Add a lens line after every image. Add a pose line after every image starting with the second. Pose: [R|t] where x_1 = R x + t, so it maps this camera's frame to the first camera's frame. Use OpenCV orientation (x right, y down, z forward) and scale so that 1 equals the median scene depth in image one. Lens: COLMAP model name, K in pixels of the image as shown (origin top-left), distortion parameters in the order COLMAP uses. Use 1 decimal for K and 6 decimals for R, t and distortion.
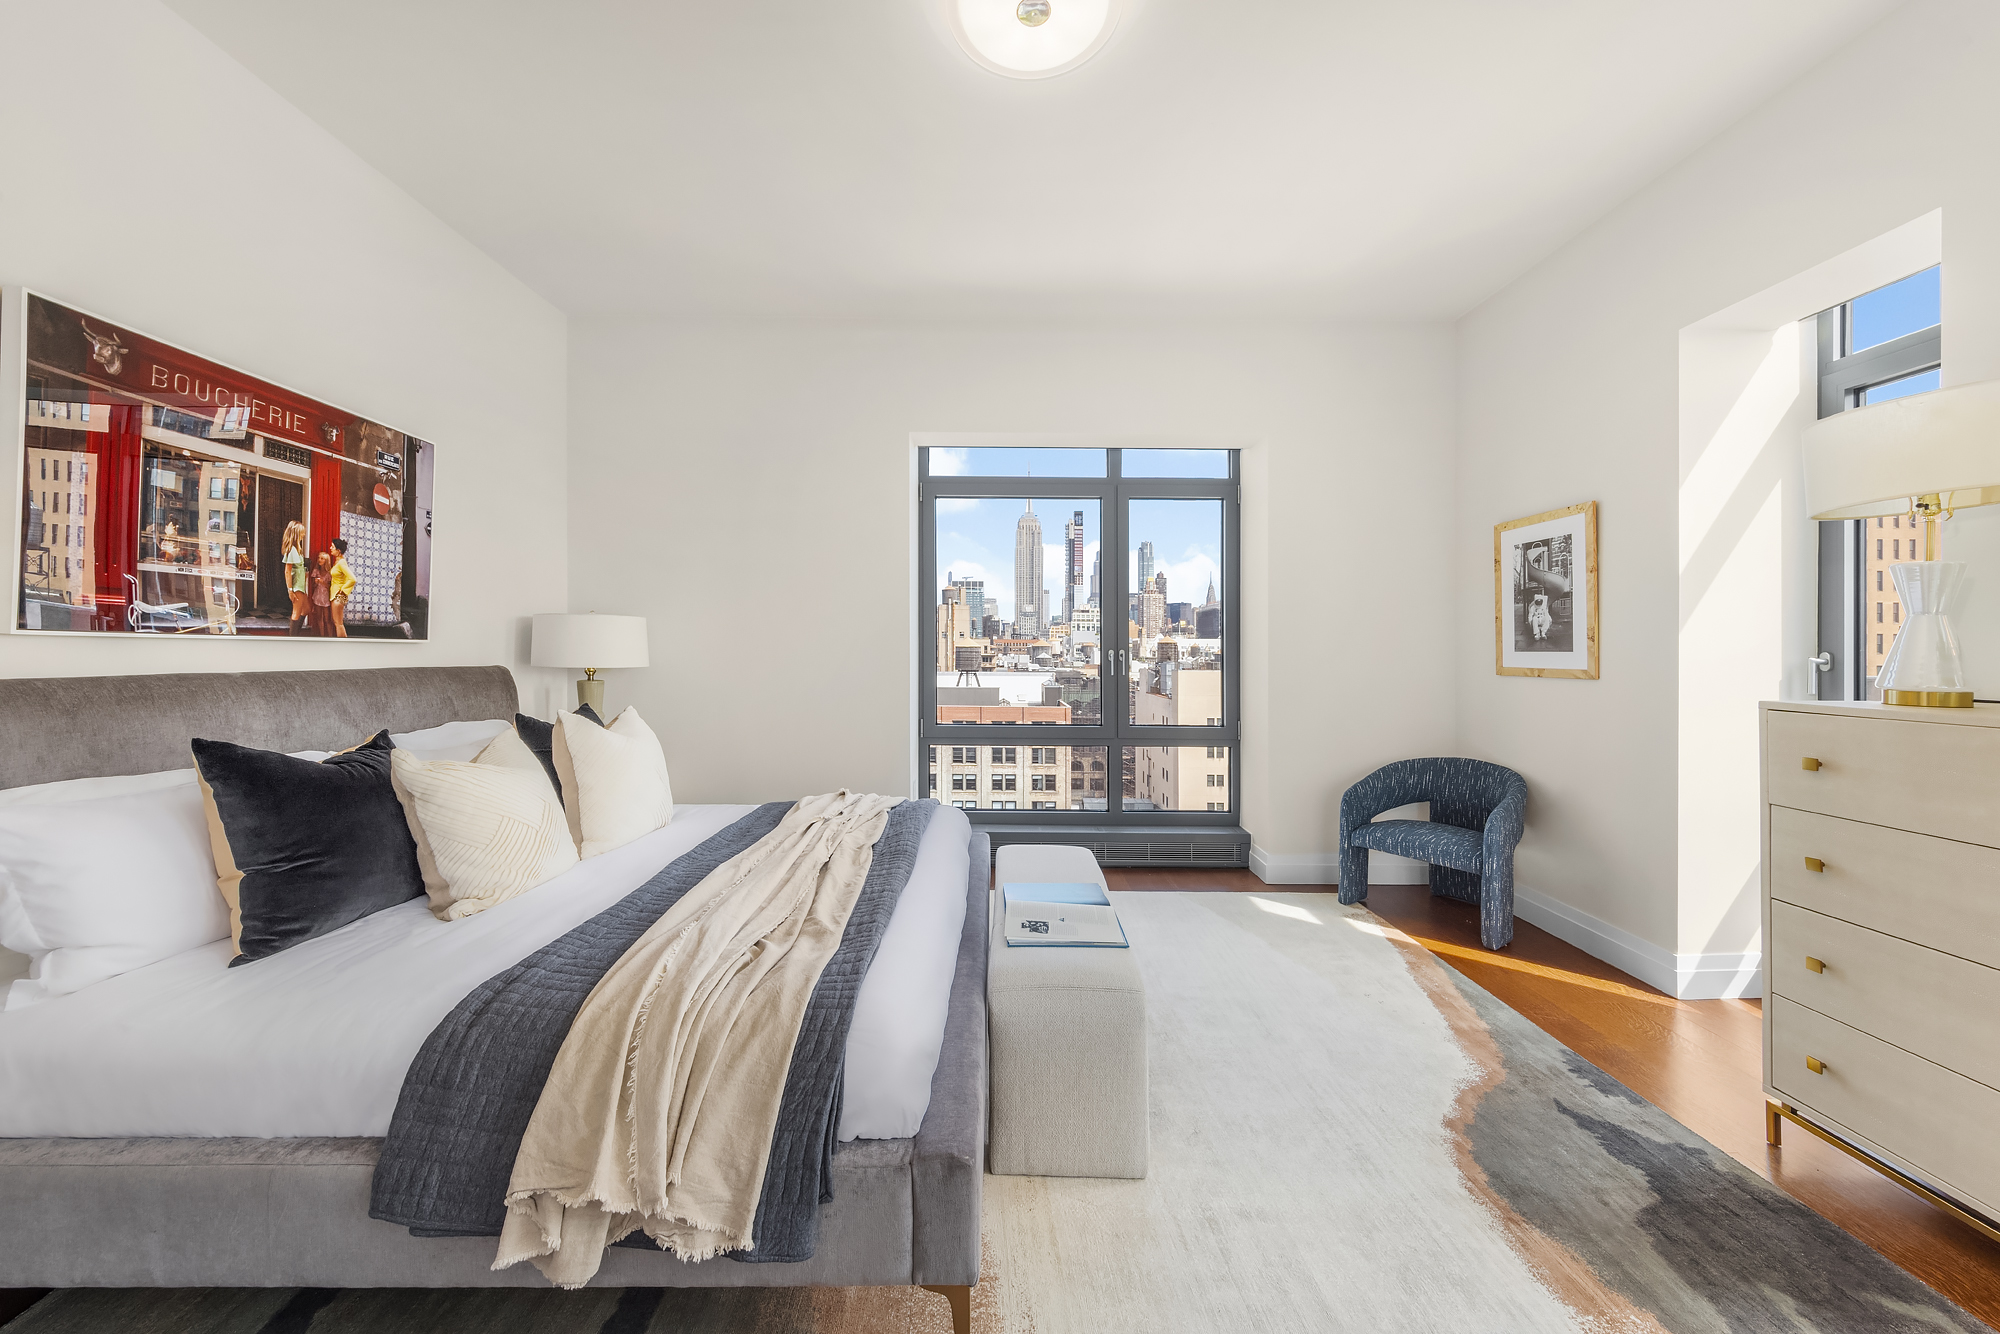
lens RADIAL K [[726.1, 0, 1005.7], [0, 726.1, 653.6], [0, 0, 1]] dist [-0.000244, -0.000847]
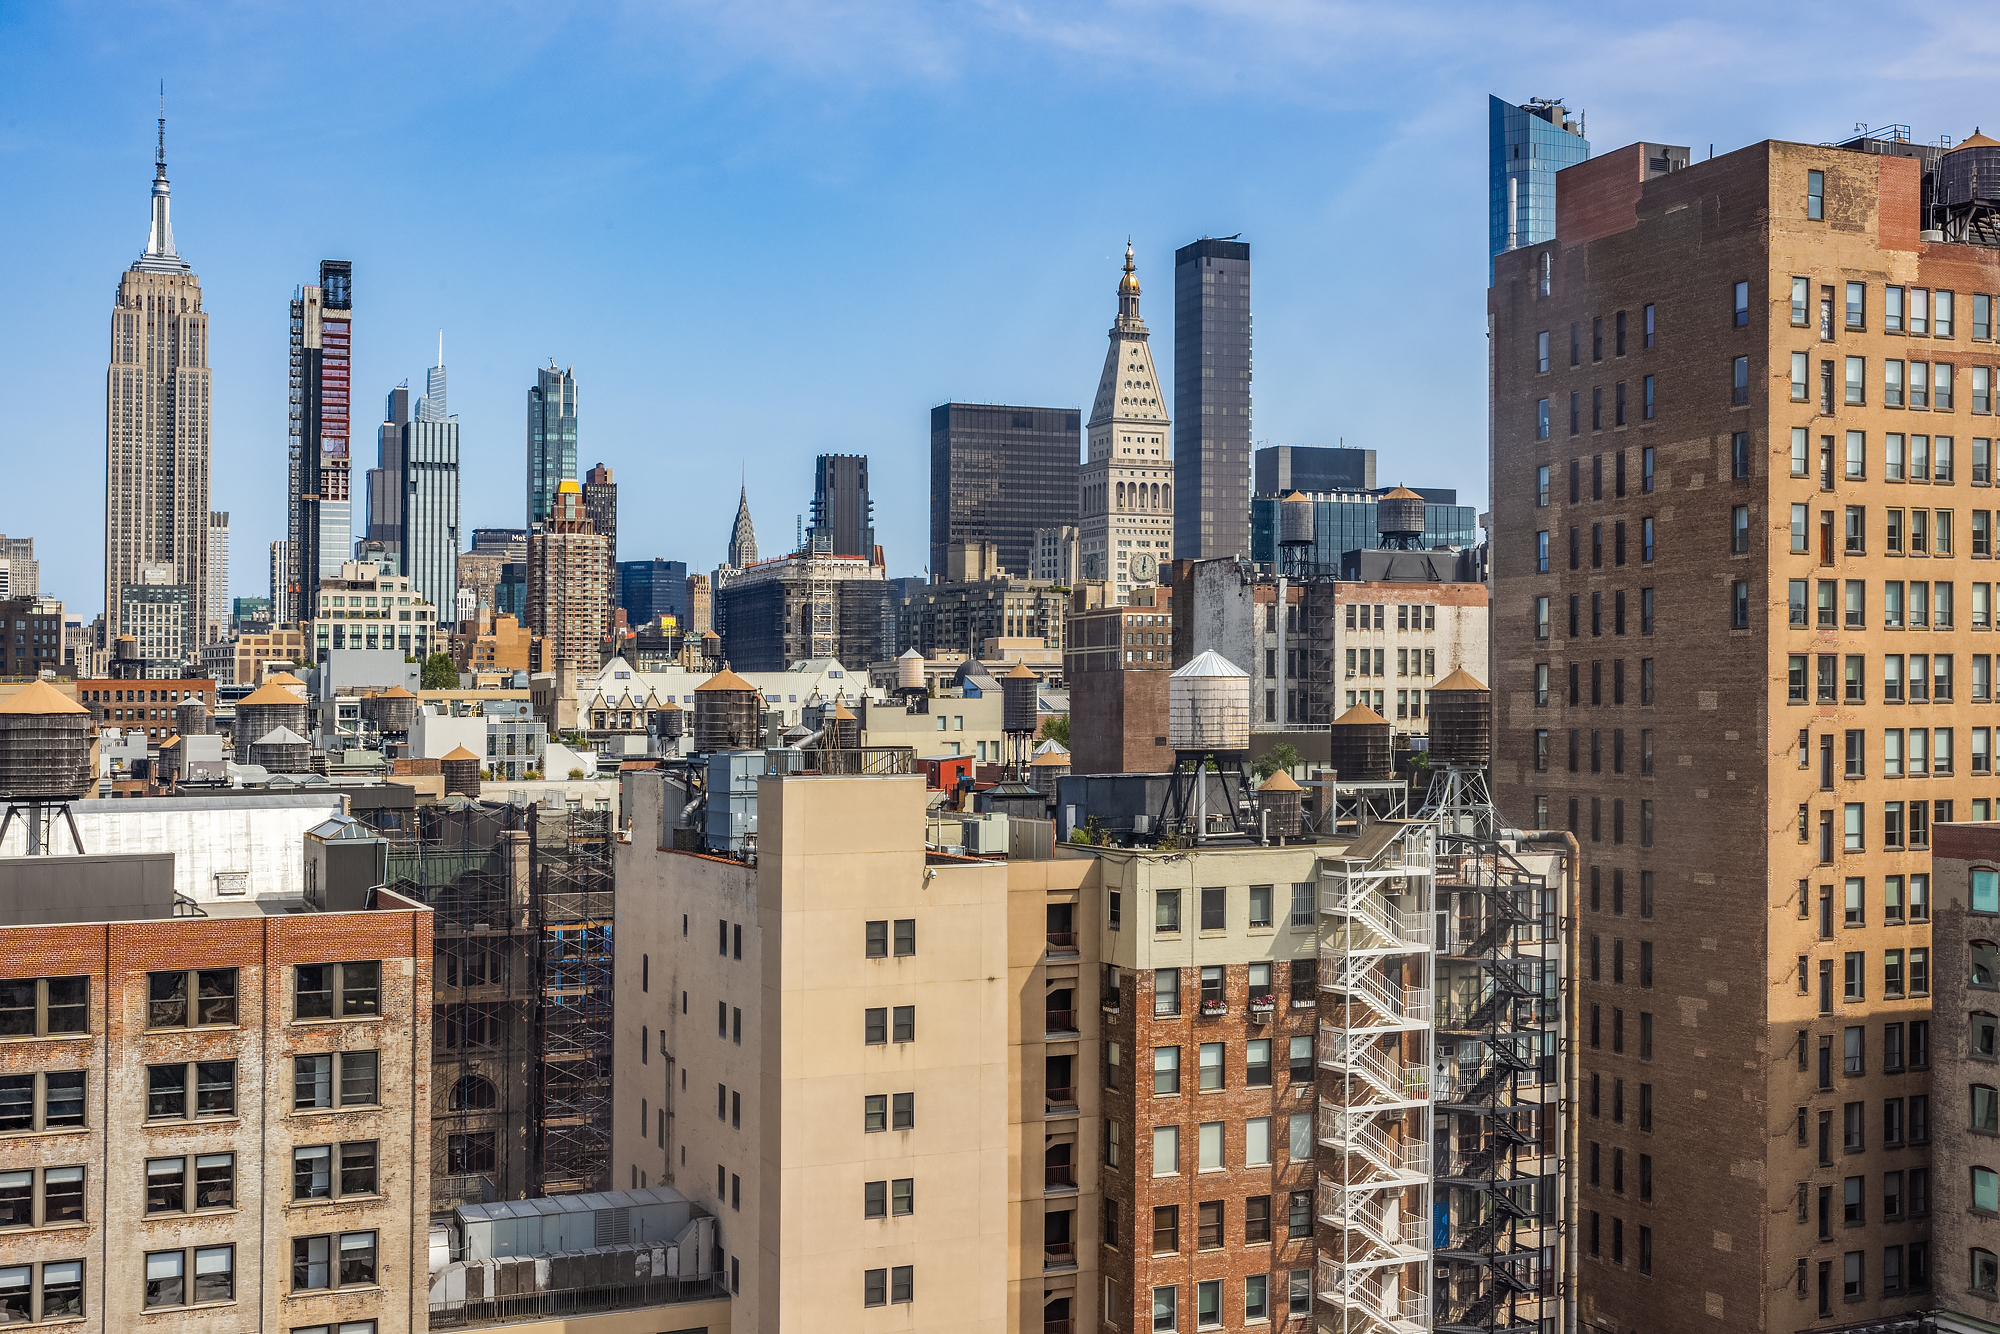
lens RADIAL K [[2223.9, 0, 1005.2], [0, 2223.9, 677.4], [0, 0, 1]] dist [-0.013913, 0.000000]
pose [[0.912976, -0.010069, 0.407888, -1.647297], [0.016691, 0.999780, -0.012679, -0.160232], [-0.407671, 0.018384, 0.912944, 1.598055]]
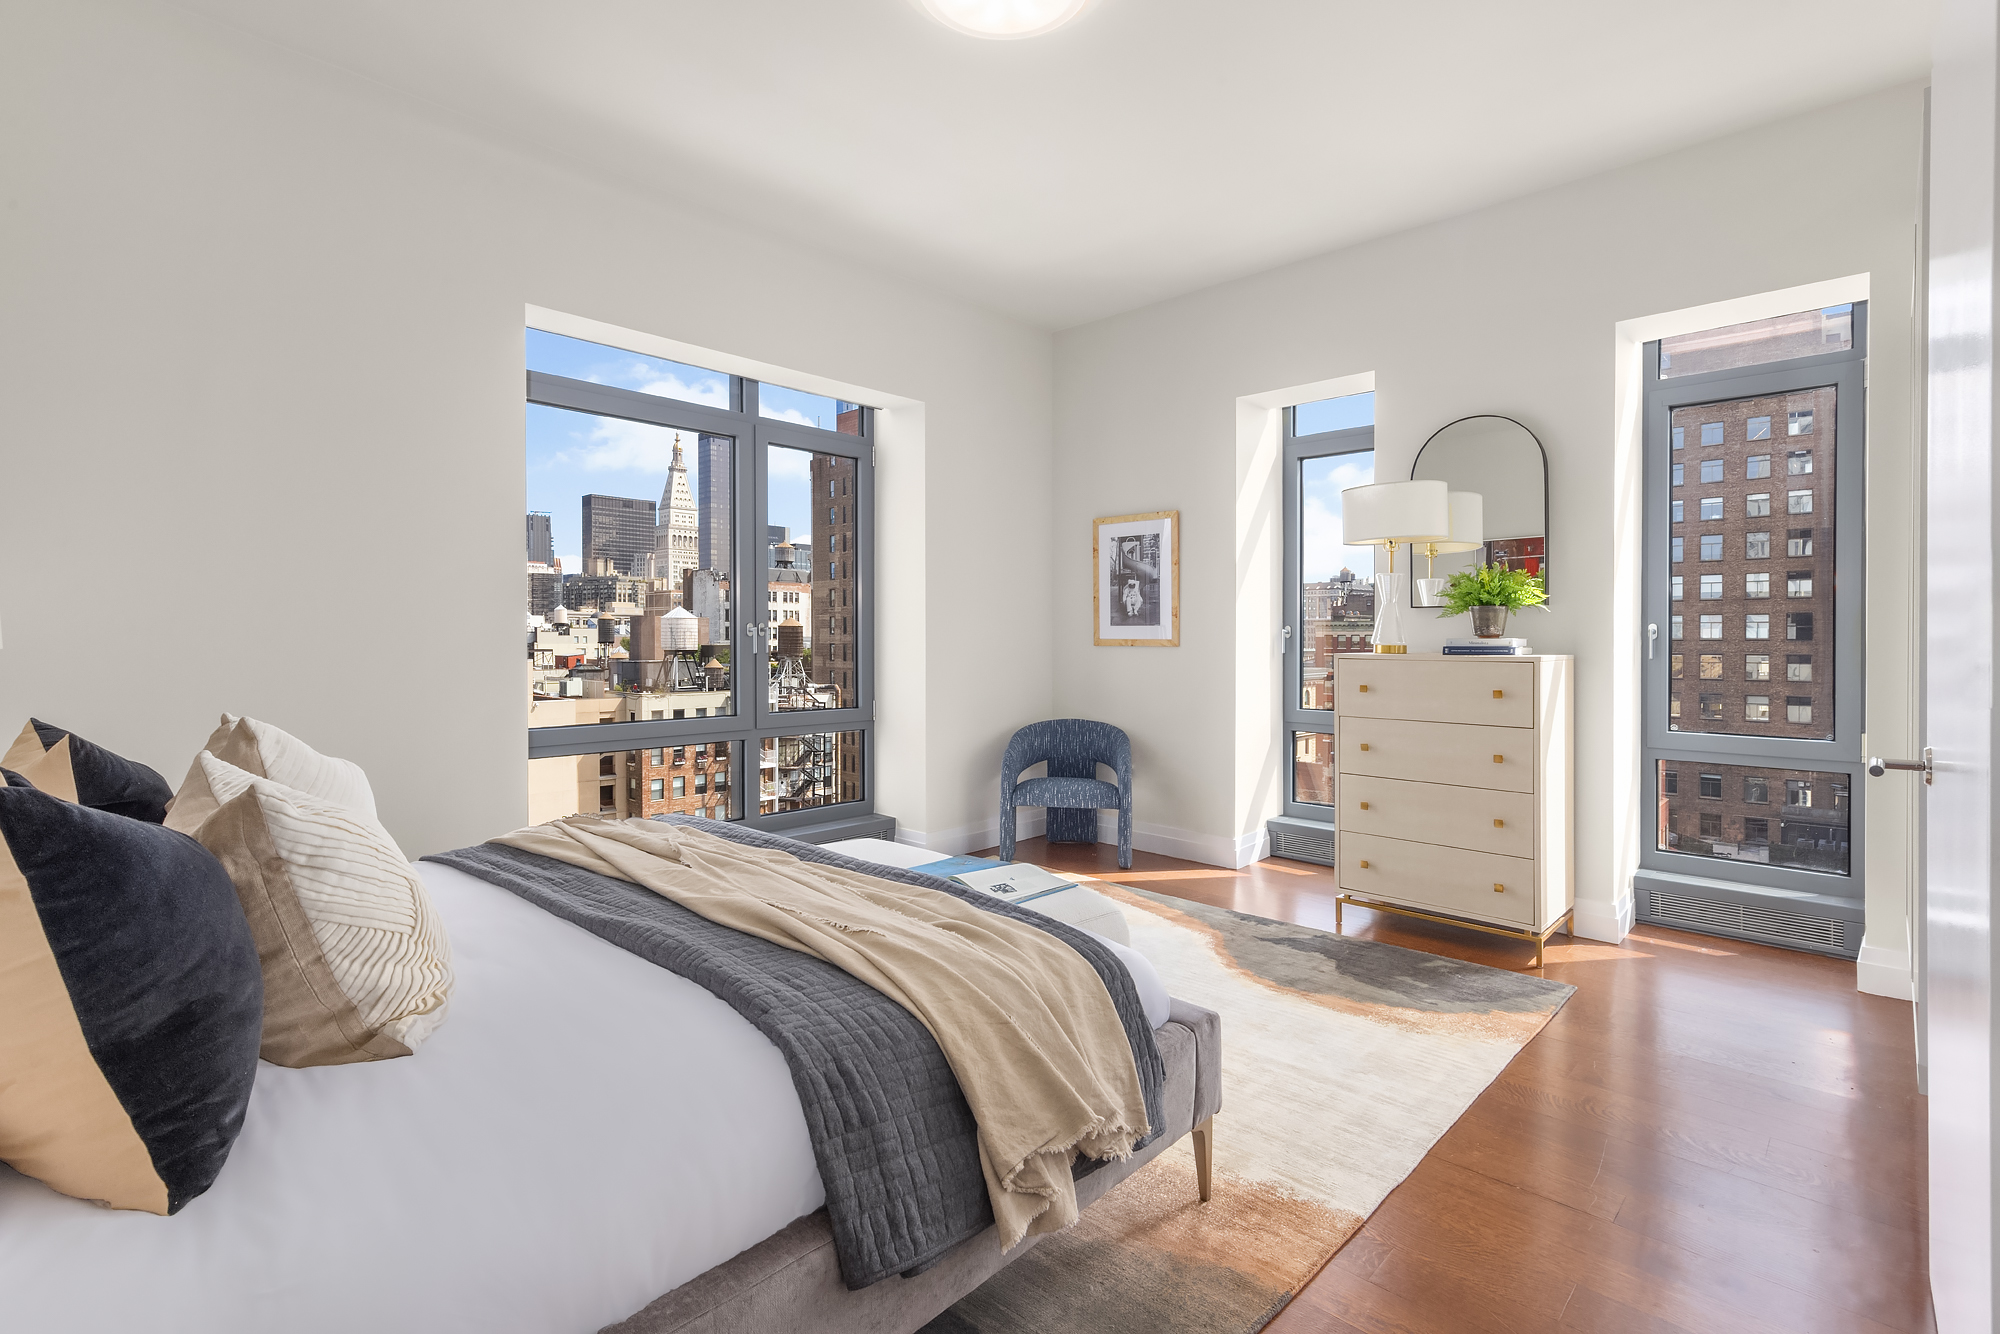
lens RADIAL K [[927.1, 0, 1046.2], [0, 927.1, 639.3], [0, 0, 1]] dist [-0.013057, -0.000141]
pose [[0.670833, -0.006012, 0.741584, -0.623718], [0.002802, 0.999981, 0.005573, 0.012975], [-0.741603, -0.001661, 0.670837, 0.057425]]
